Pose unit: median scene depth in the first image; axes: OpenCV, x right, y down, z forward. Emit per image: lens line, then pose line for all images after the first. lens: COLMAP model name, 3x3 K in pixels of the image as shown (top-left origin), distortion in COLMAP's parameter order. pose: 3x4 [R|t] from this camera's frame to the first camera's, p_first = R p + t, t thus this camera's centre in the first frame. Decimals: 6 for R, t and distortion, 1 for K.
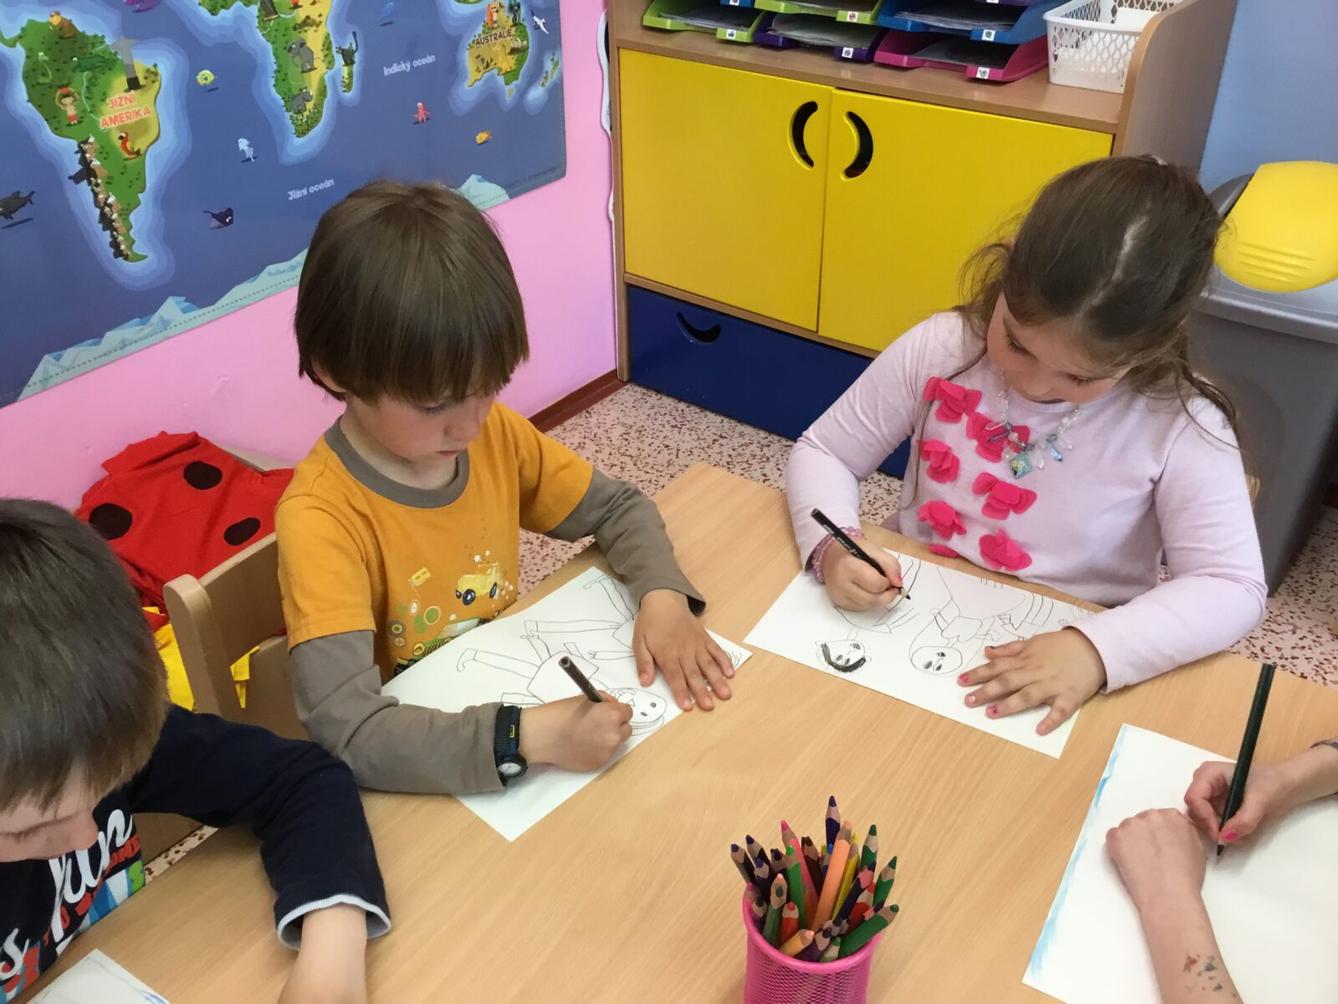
lens RADIAL K [[1114.9, 0, 672.3], [0, 1114.9, 505.2], [0, 0, 1]] dist [0.087251, 0.013550]
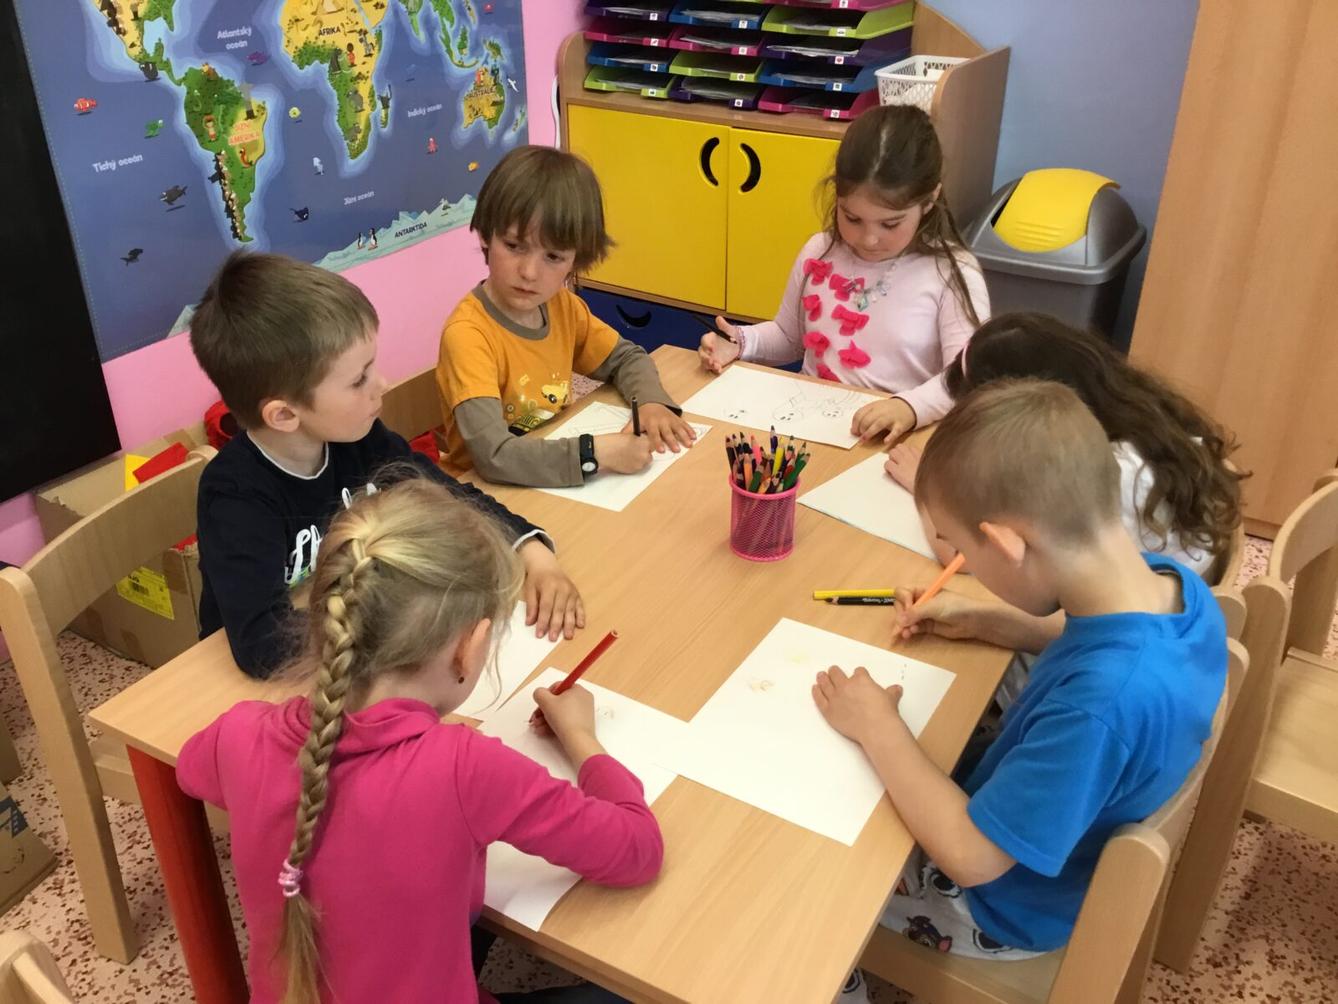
lens RADIAL K [[1191.9, 0, 639.6], [0, 1191.9, 498.1], [0, 0, 1]] dist [0.290200, -0.003061]
pose [[0.995806, -0.033873, 0.084987, -0.124032], [0.043050, 0.993156, -0.108576, 0.268631], [-0.080728, 0.111779, 0.990449, -0.480235]]
